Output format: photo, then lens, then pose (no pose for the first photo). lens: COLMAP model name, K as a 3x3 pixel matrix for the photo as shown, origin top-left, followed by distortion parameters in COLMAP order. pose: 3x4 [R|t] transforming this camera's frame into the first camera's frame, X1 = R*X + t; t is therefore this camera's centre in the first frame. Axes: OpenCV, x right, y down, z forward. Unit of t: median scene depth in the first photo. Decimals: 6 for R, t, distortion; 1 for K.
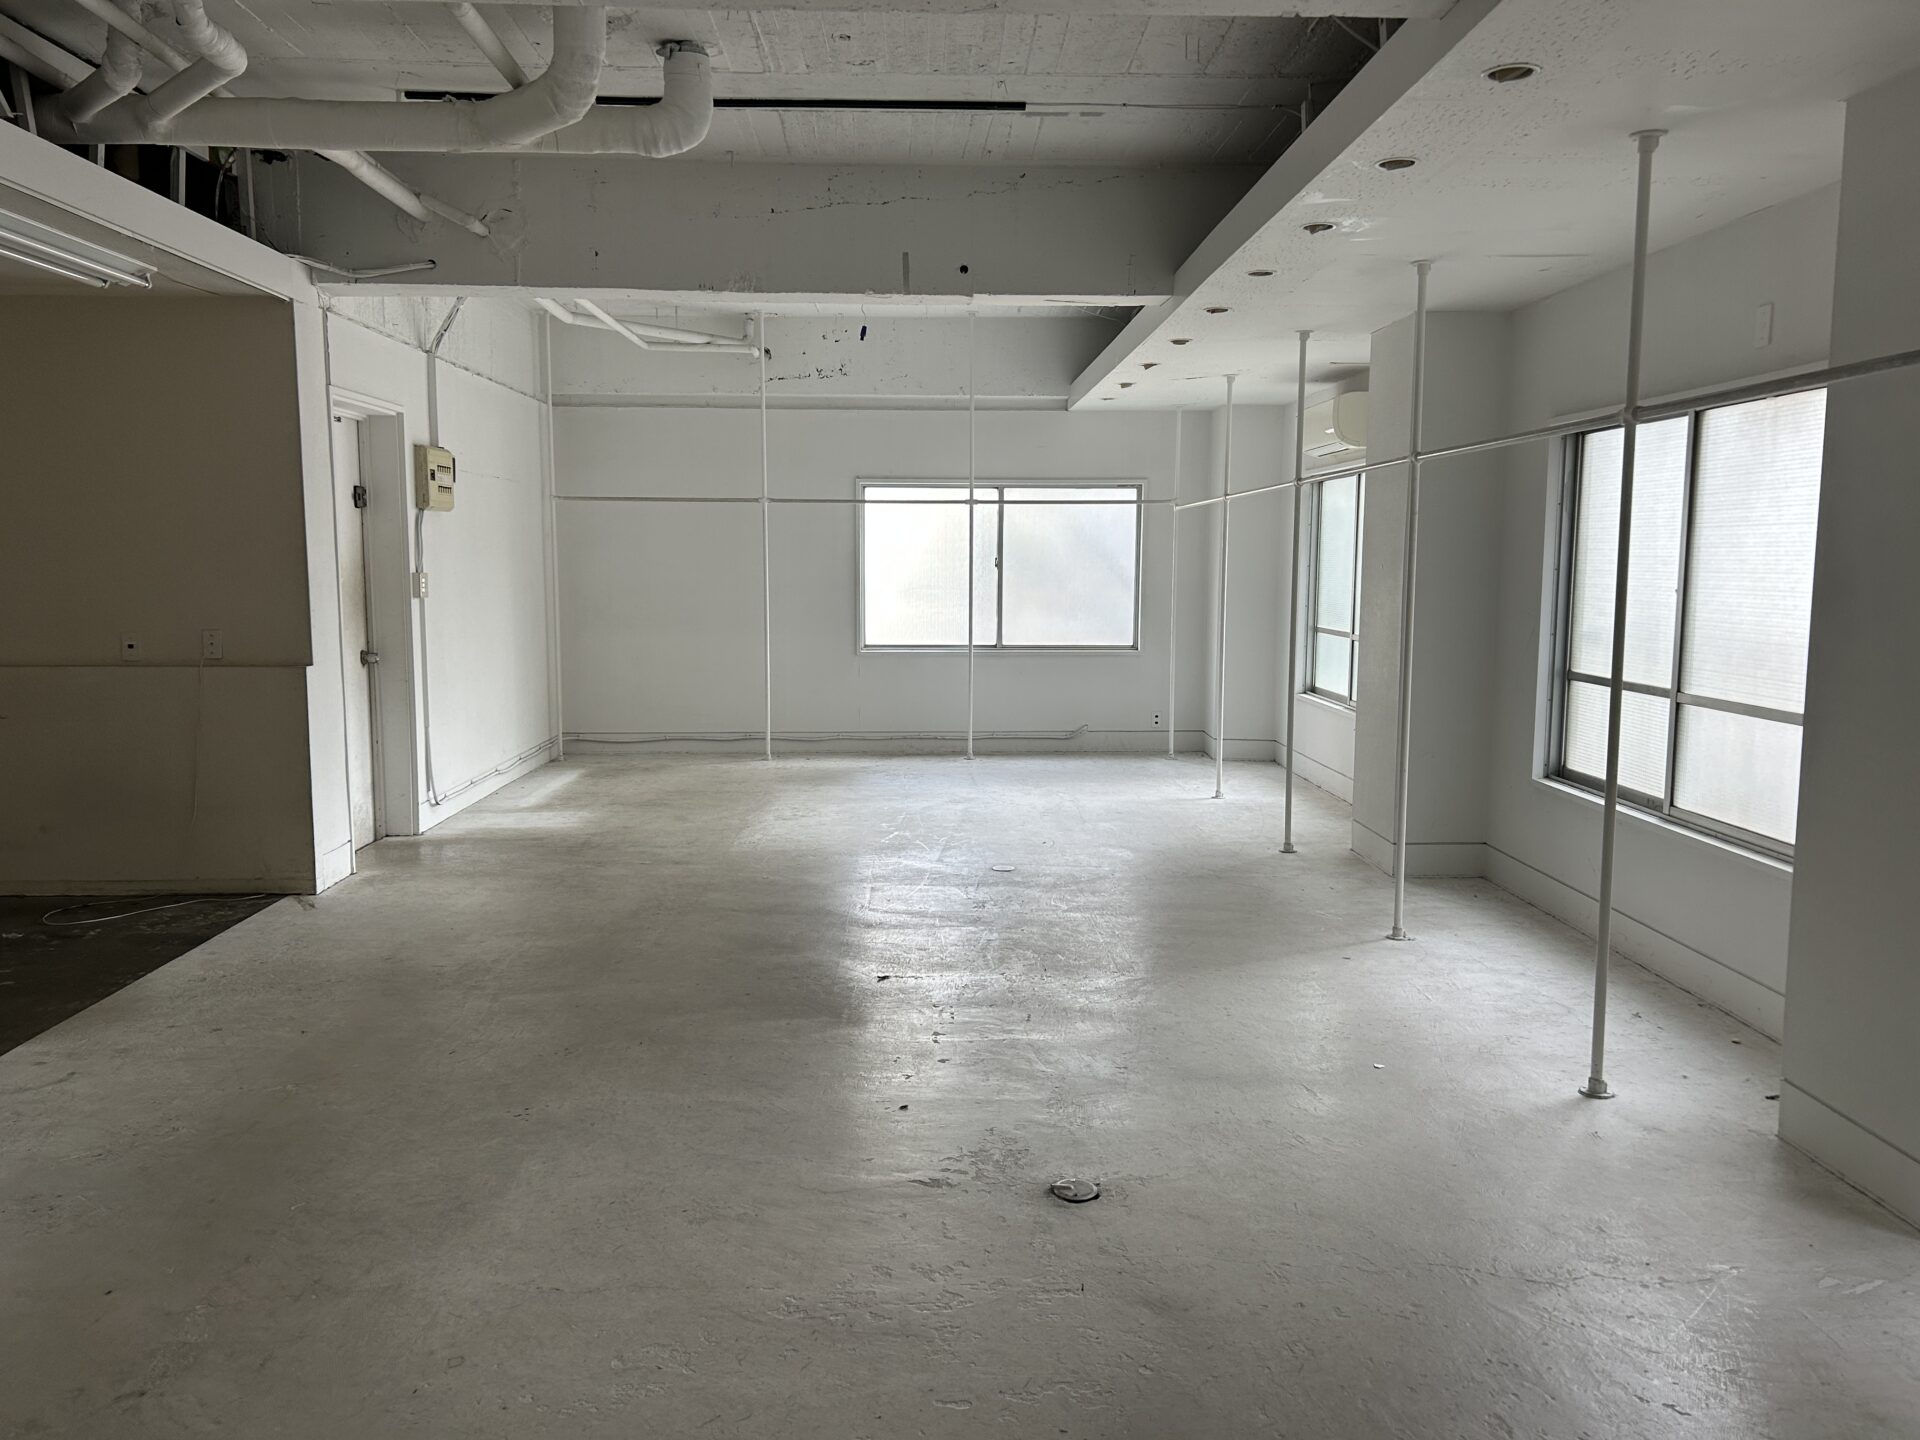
lens RADIAL K [[1455.0, 0, 952.9], [0, 1455.0, 751.3], [0, 0, 1]] dist [0.051644, -0.055145]
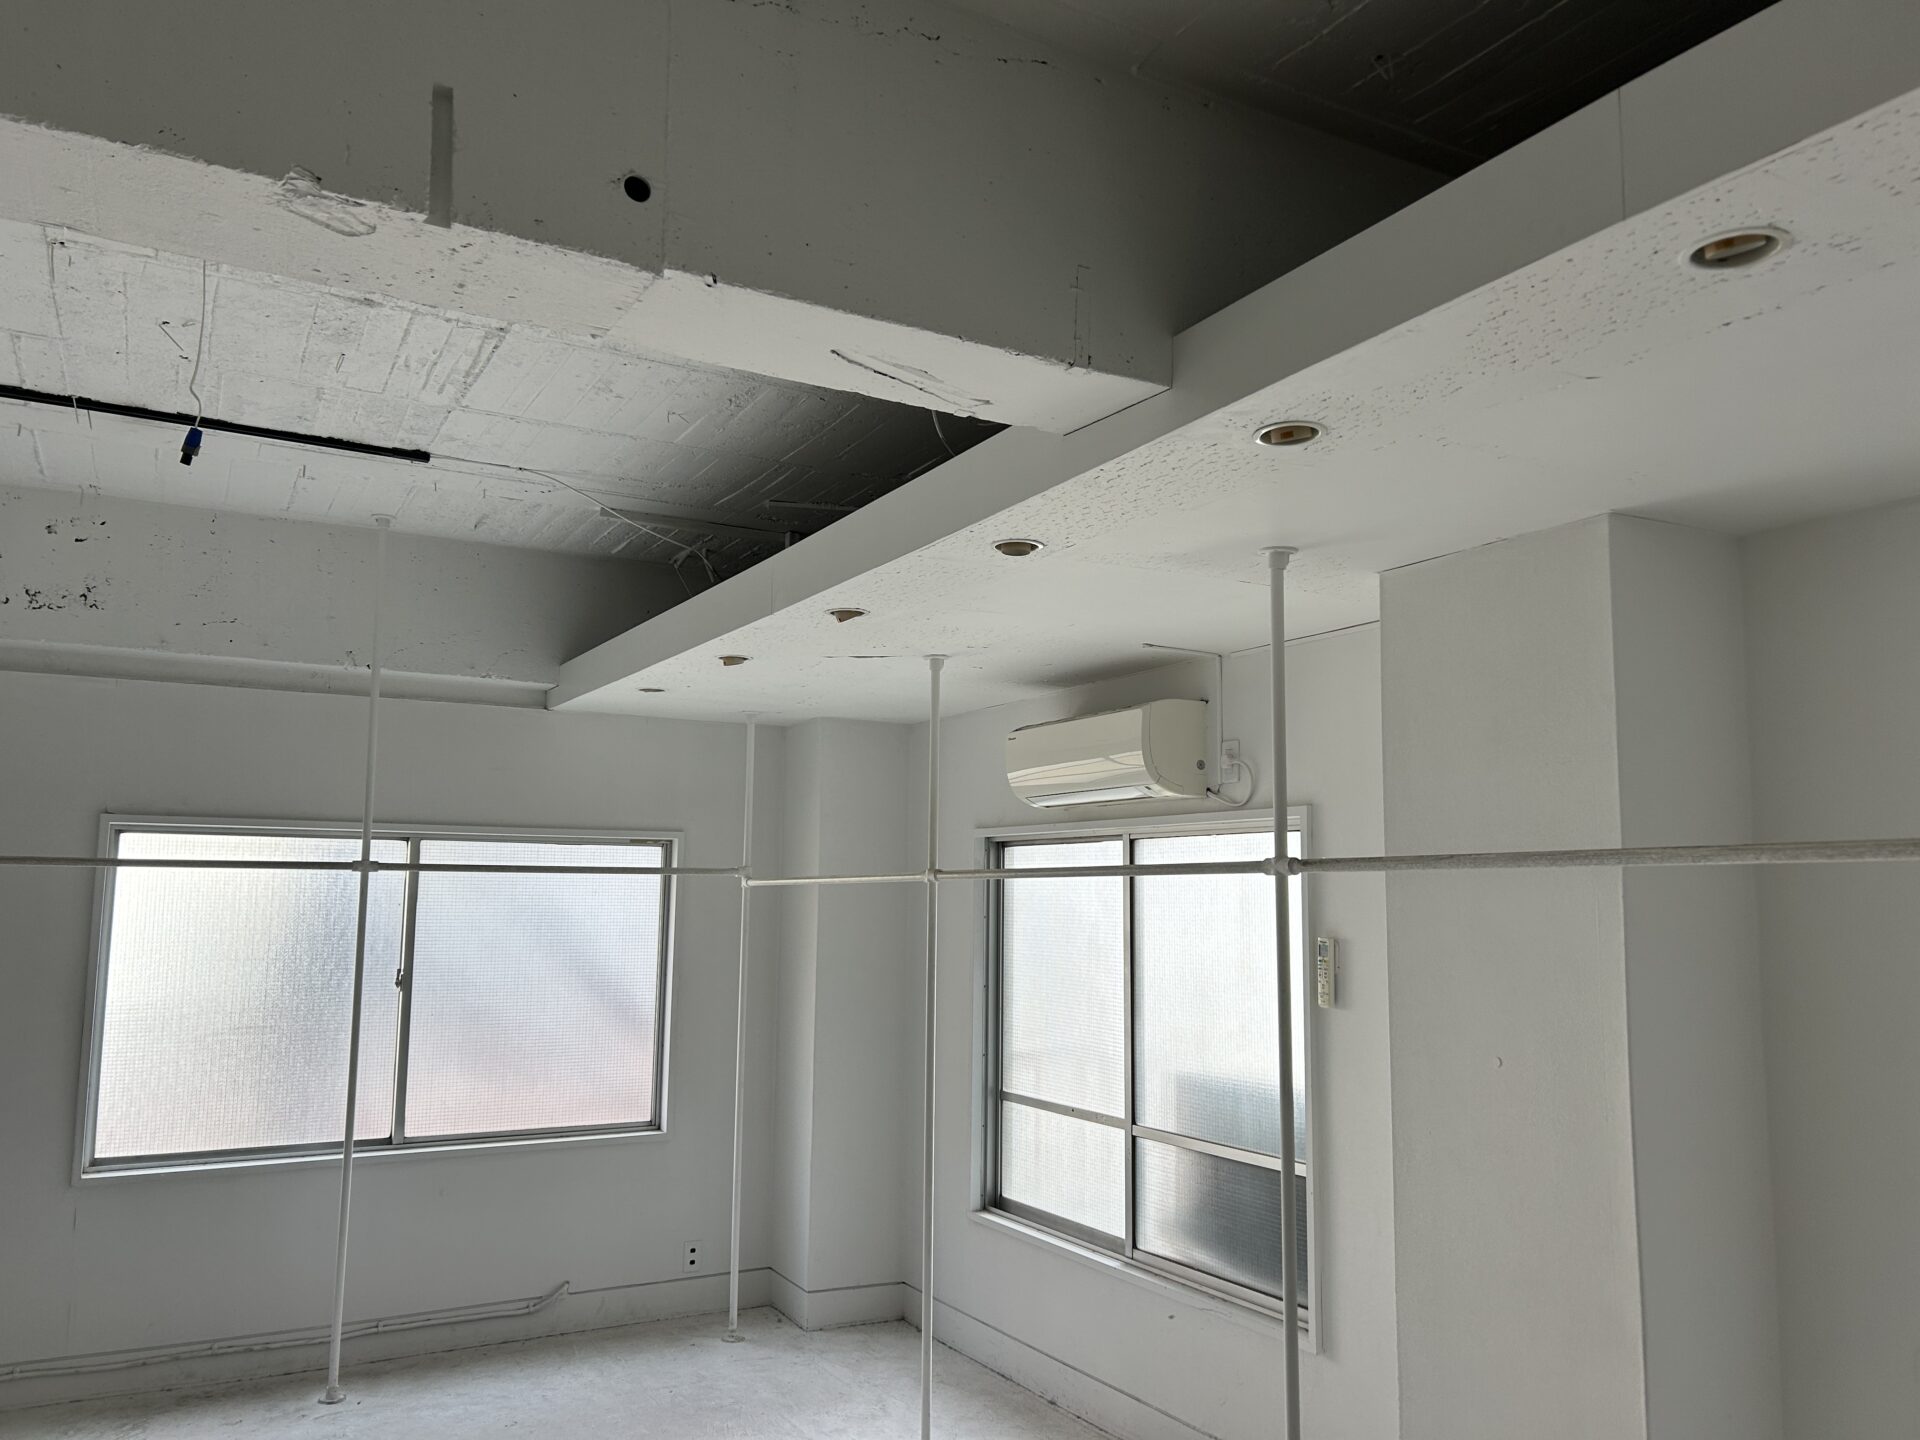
lens RADIAL K [[1455.0, 0, 972.0], [0, 1455.0, 730.0], [0, 0, 1]] dist [0.051644, -0.055145]
pose [[0.881722, 0.060550, 0.467868, -0.042097], [0.057777, 0.970405, -0.234471, -0.081398], [-0.468218, 0.233770, 0.852129, 0.432328]]
